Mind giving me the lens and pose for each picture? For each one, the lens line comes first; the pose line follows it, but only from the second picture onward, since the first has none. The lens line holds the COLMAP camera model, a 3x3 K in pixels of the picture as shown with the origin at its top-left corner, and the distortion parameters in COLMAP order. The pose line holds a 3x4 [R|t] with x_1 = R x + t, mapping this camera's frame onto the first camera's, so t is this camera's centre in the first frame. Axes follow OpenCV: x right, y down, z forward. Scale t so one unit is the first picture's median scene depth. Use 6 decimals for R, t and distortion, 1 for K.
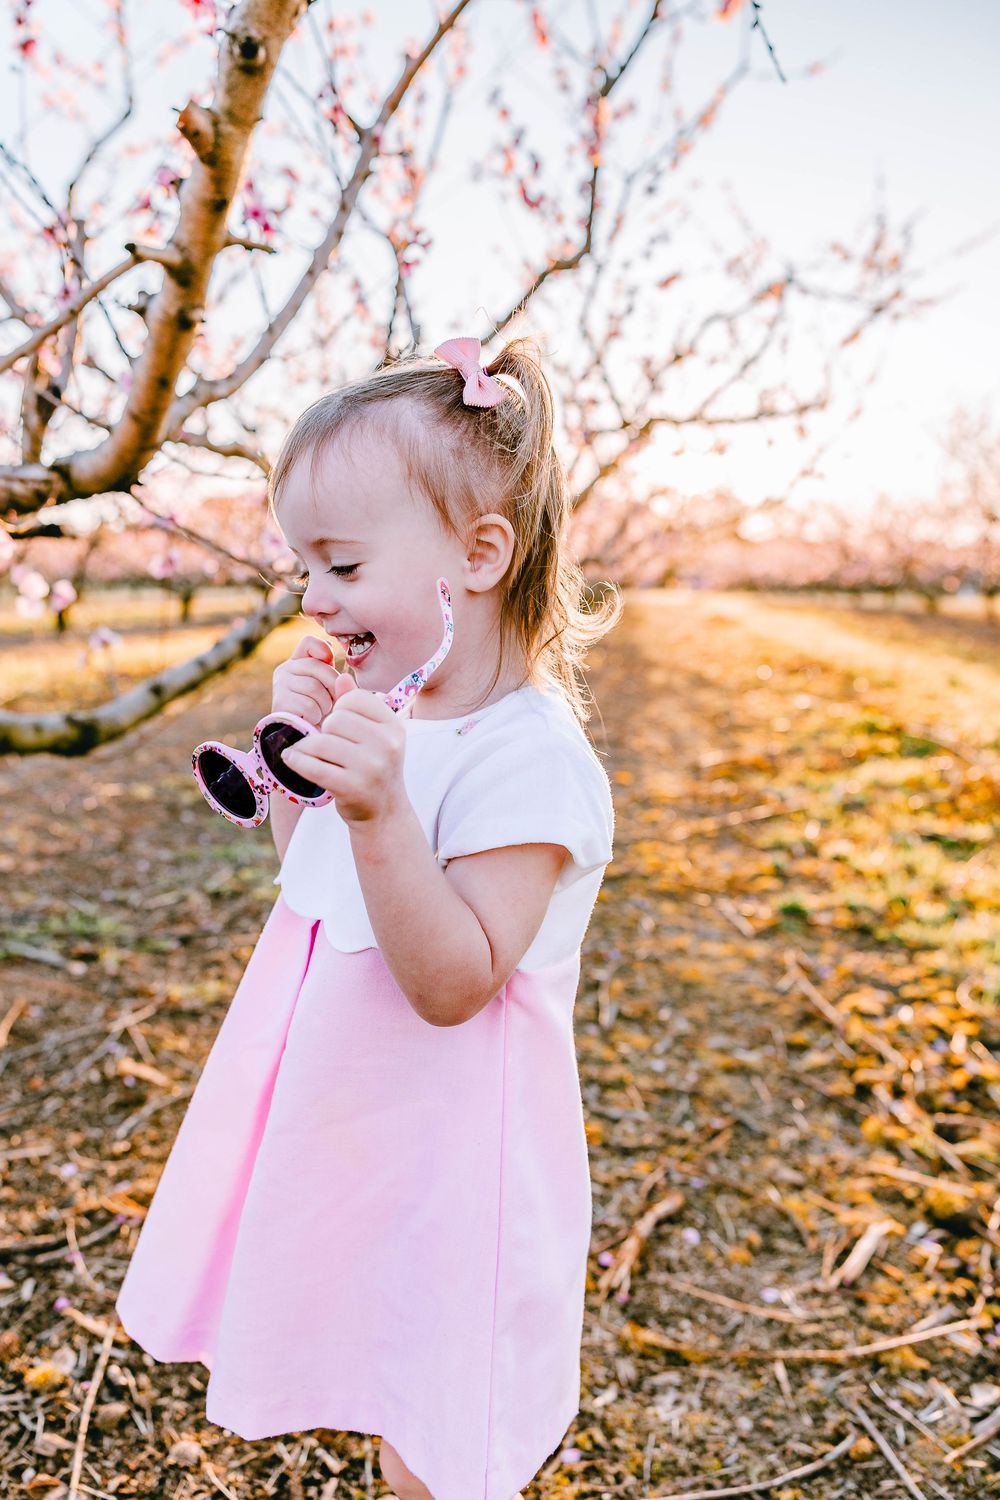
lens RADIAL K [[1152.7, 0, 494.6], [0, 1152.7, 759.3], [0, 0, 1]] dist [0.010838, -0.001098]
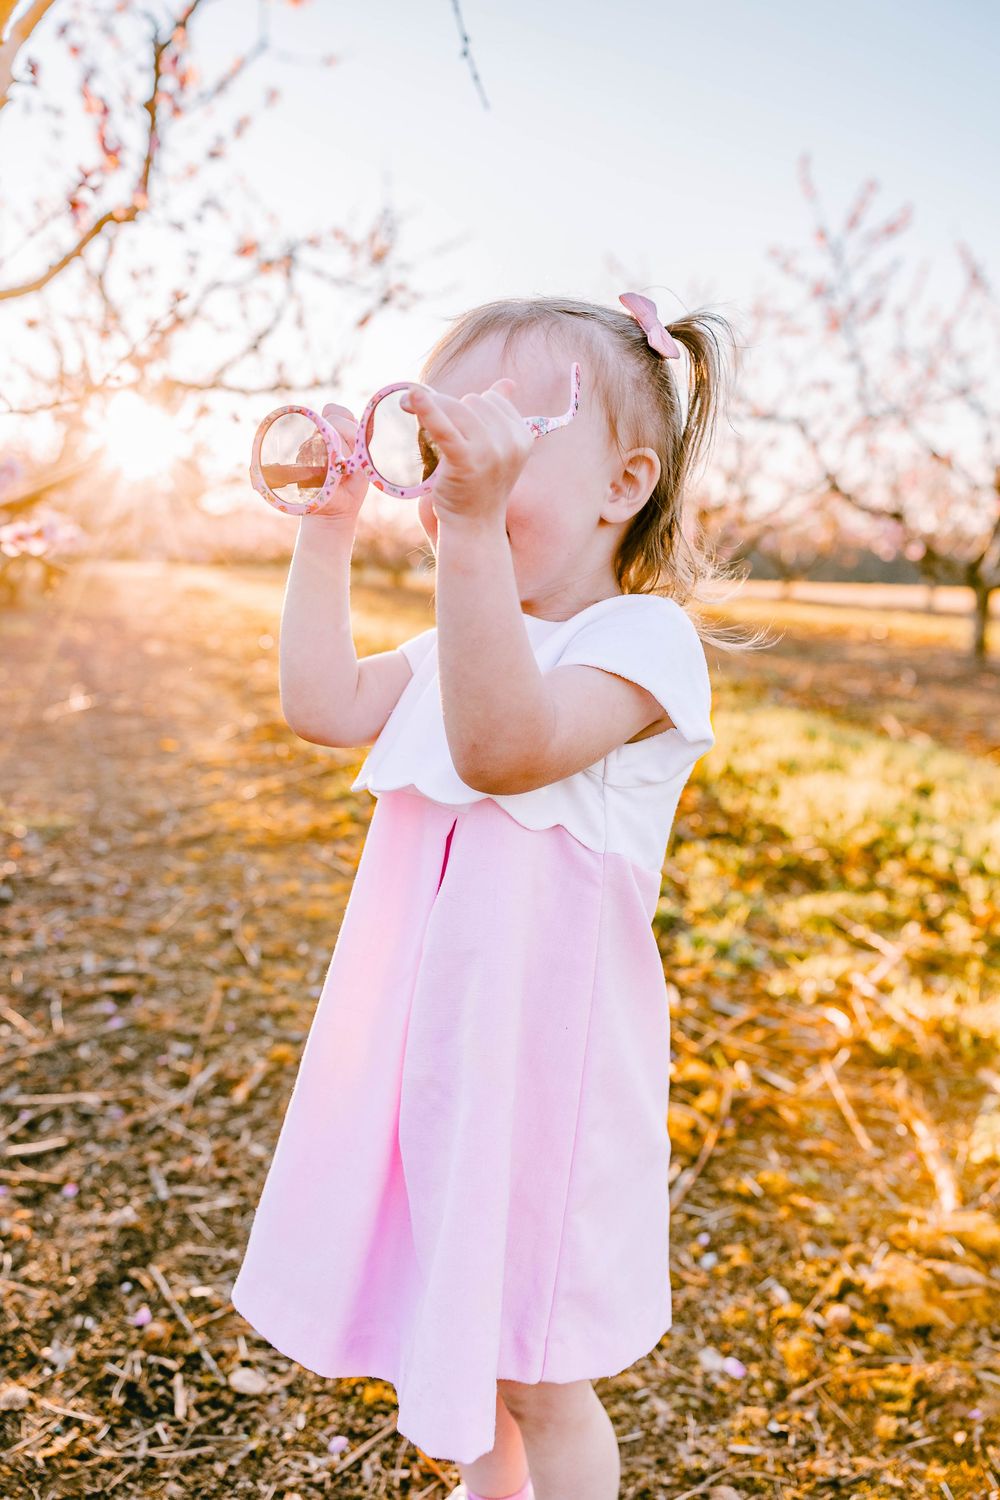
lens RADIAL K [[1152.7, 0, 495.2], [0, 1152.7, 759.6], [0, 0, 1]] dist [0.010838, -0.001098]
pose [[0.898835, -0.060946, 0.434030, -0.112759], [0.051323, 0.998108, 0.033870, 0.015018], [-0.435273, -0.008168, 0.900262, -0.027095]]
